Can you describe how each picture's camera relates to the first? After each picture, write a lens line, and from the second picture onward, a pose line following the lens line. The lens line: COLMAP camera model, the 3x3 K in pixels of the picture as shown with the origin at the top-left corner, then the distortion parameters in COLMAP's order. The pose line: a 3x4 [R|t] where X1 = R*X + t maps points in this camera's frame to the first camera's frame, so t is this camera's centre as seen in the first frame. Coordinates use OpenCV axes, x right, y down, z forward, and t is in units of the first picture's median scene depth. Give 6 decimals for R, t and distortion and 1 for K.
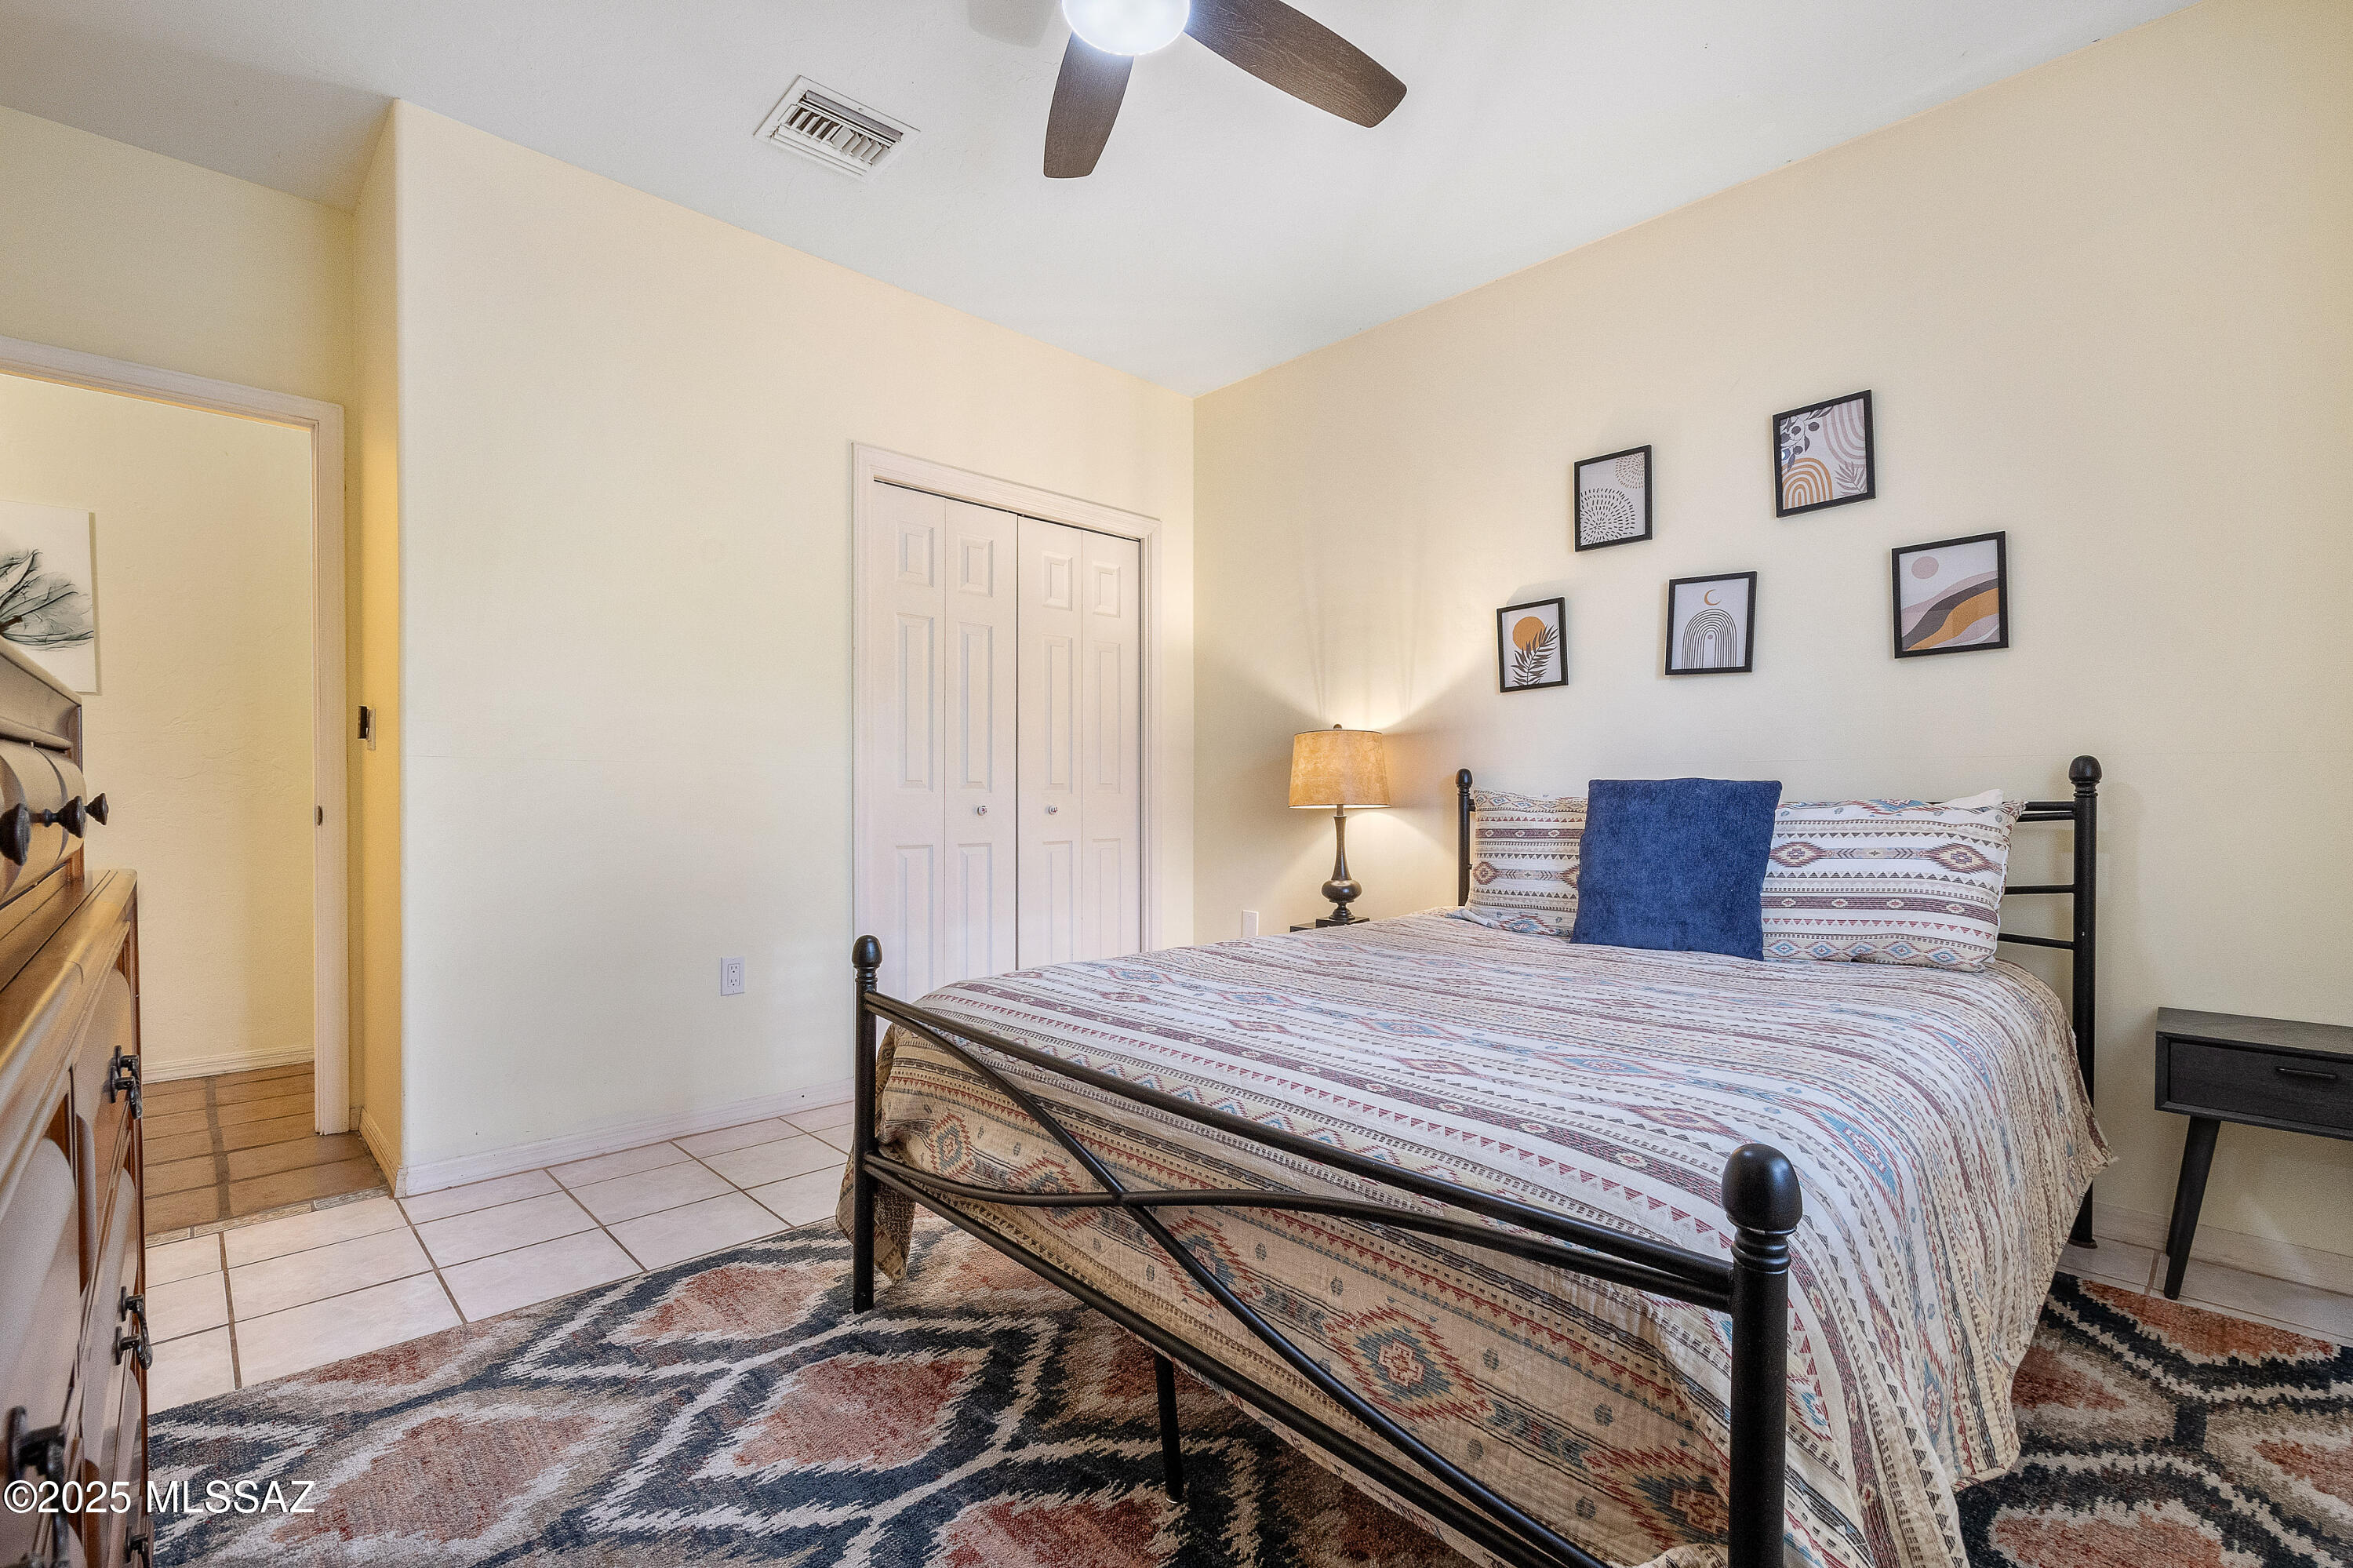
lens RADIAL K [[1051.7, 0, 1194.7], [0, 1051.7, 792.5], [0, 0, 1]] dist [0.004054, -0.000356]
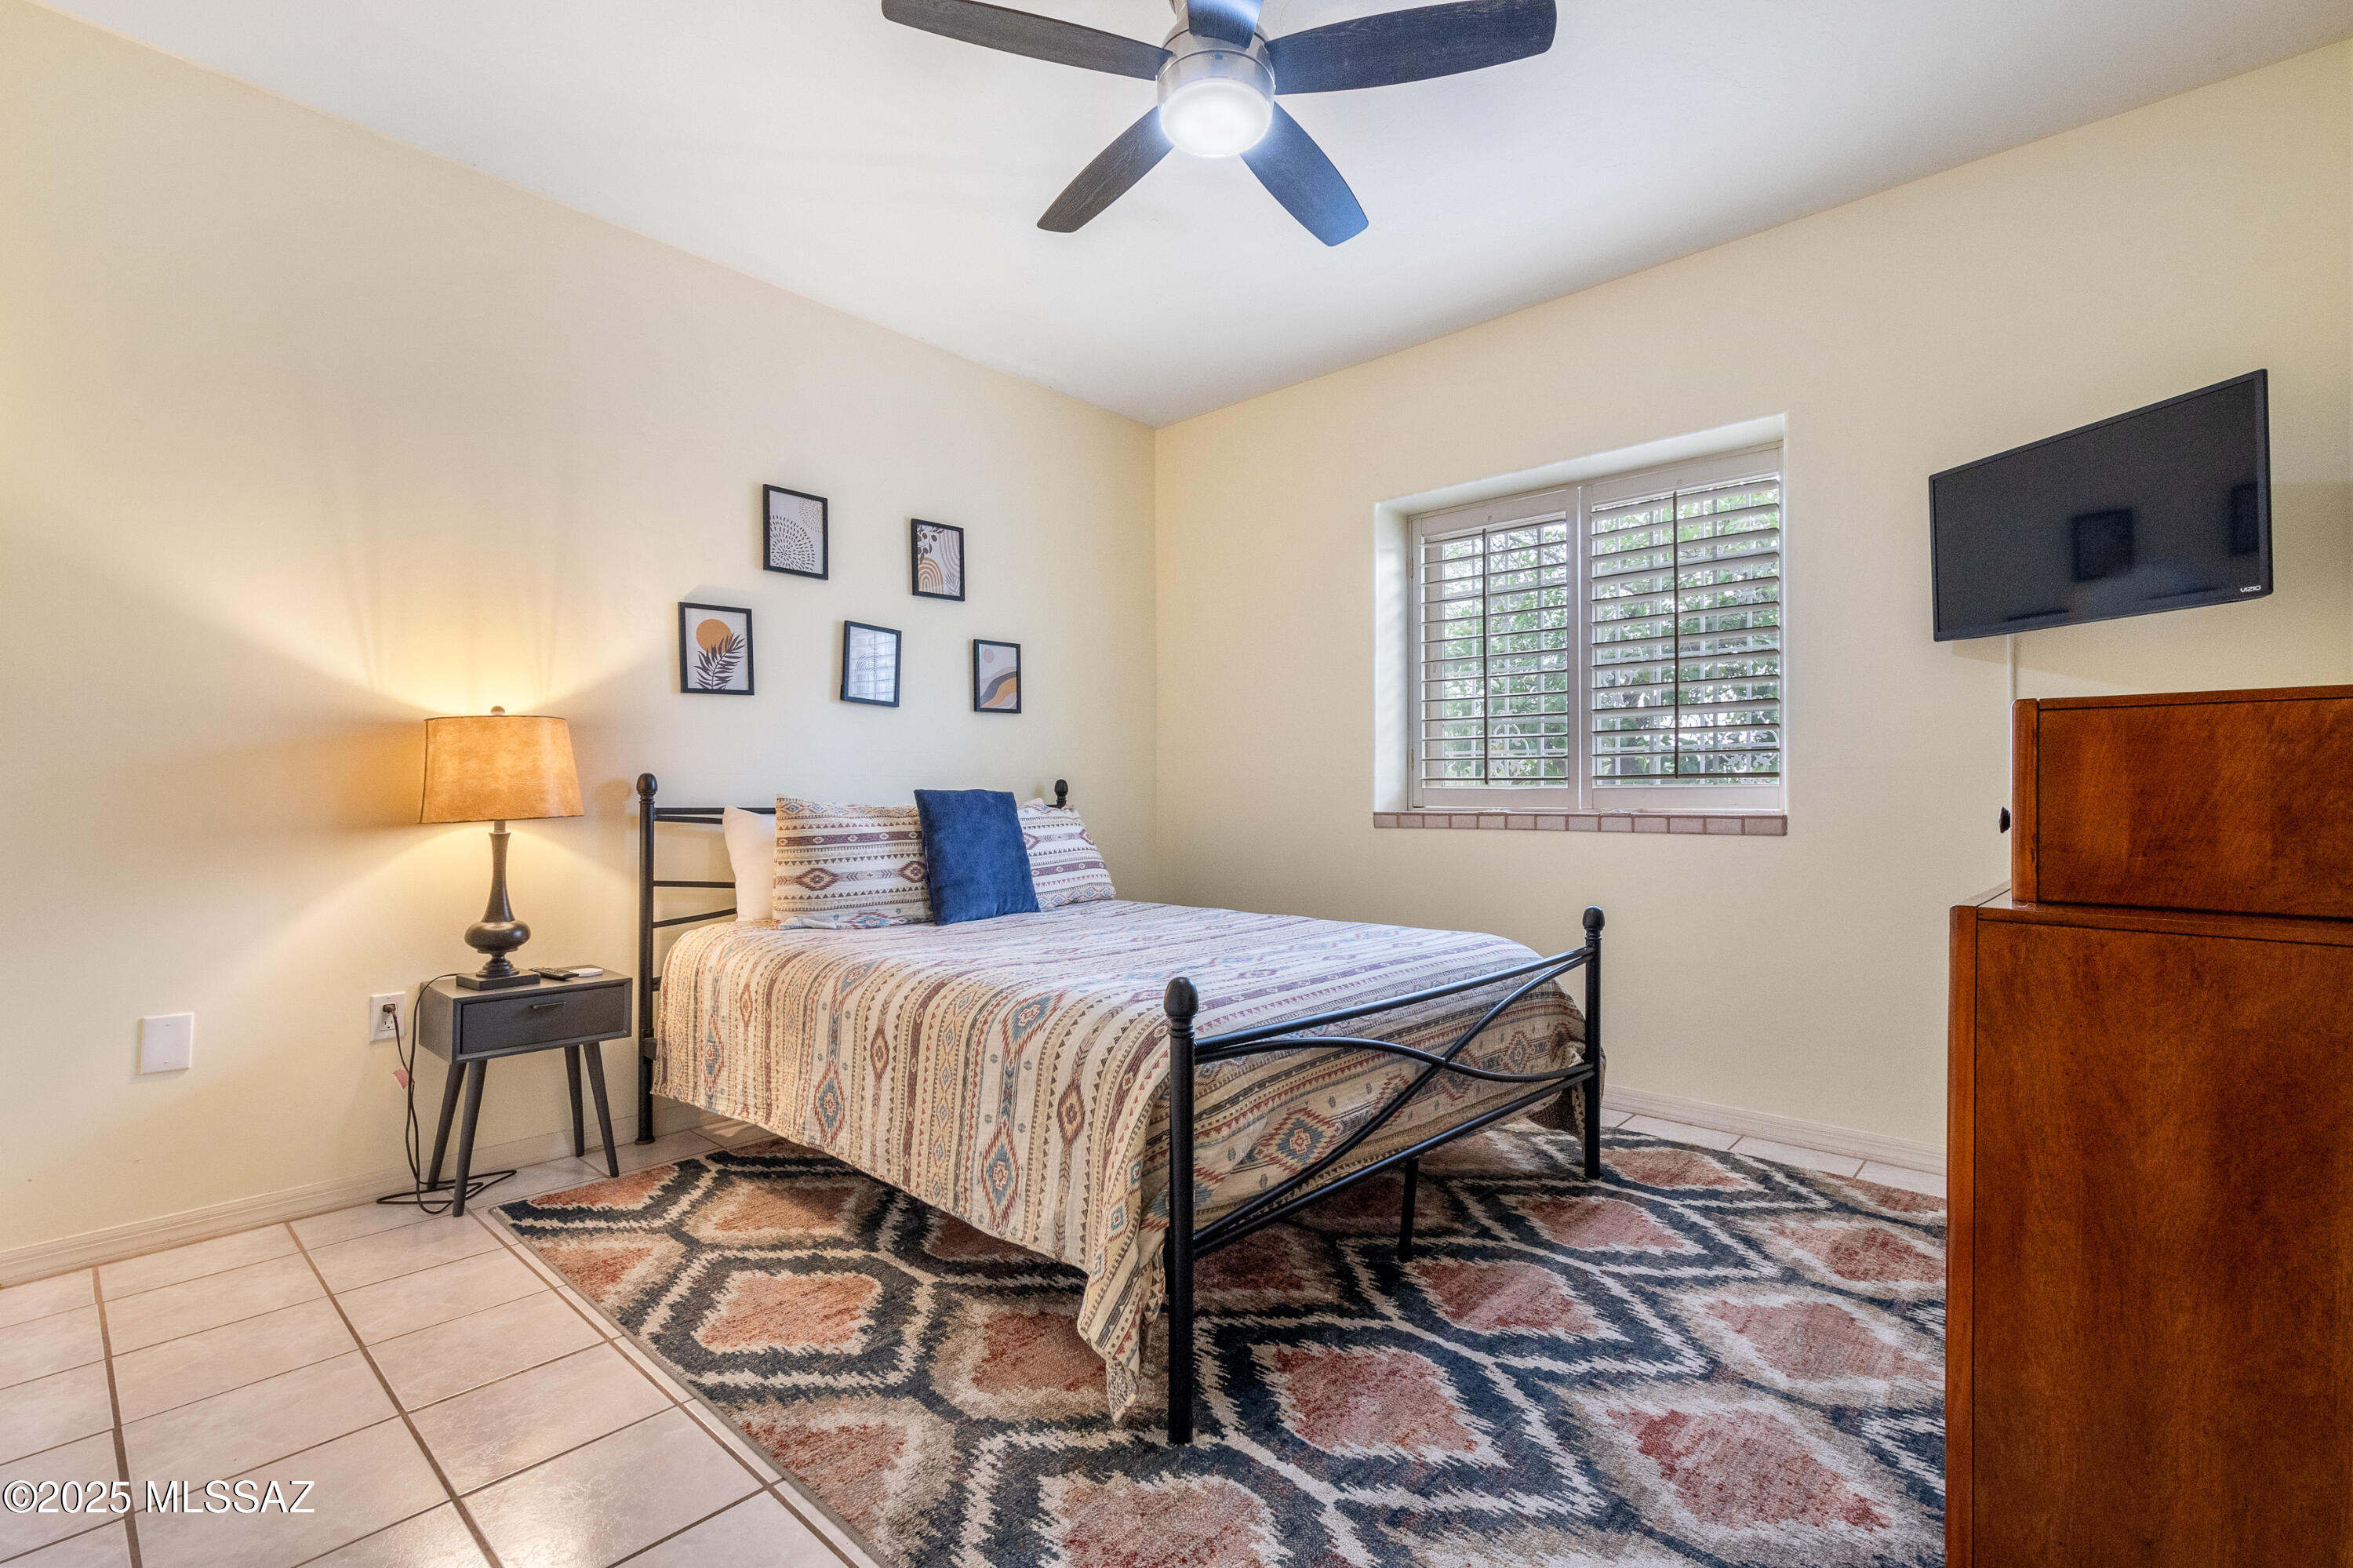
lens RADIAL K [[1051.7, 0, 1182.3], [0, 1051.7, 785.8], [0, 0, 1]] dist [0.004054, -0.000356]
pose [[-0.070808, 0.010434, 0.997435, -0.882194], [-0.000977, 0.999944, -0.010530, -0.004238], [-0.997489, -0.001720, -0.070794, 0.823791]]
